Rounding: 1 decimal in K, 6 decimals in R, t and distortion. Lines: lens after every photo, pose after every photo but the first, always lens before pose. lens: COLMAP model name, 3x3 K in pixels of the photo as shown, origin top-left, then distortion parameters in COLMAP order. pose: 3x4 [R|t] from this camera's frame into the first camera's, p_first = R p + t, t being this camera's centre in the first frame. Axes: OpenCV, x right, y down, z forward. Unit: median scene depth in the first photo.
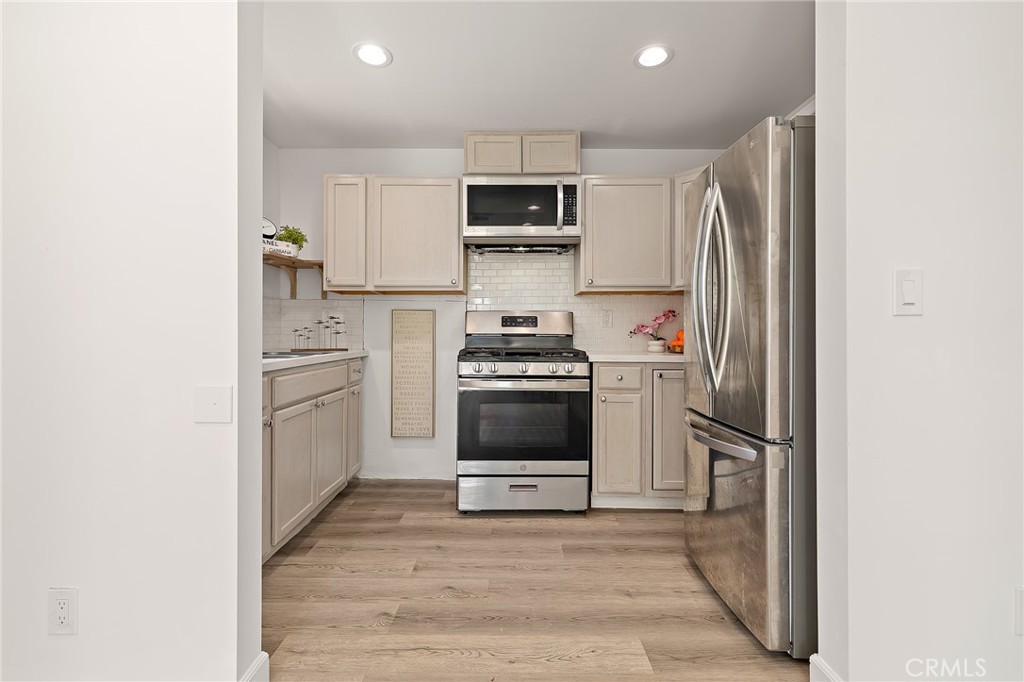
lens RADIAL K [[464.9, 0, 512.2], [0, 464.9, 337.0], [0, 0, 1]] dist [0.003357, -0.001360]
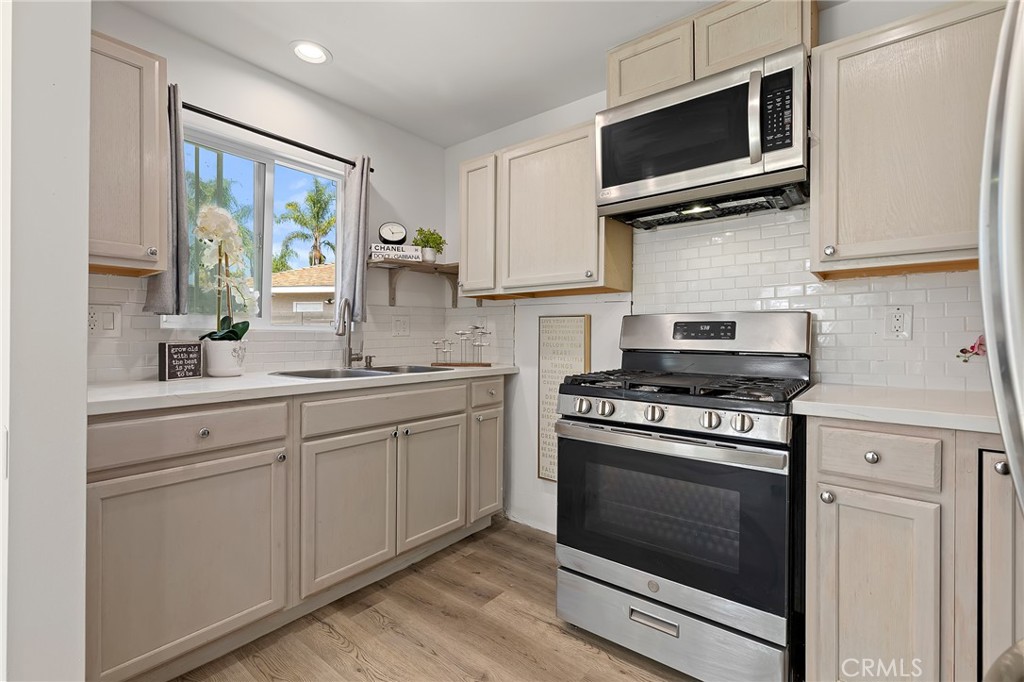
lens RADIAL K [[464.9, 0, 508.3], [0, 464.9, 338.1], [0, 0, 1]] dist [0.003357, -0.001360]
pose [[0.773847, 0.002678, -0.633367, 0.223066], [-0.005021, 0.999986, -0.001906, -0.022358], [0.633353, 0.004655, 0.773849, 0.395093]]
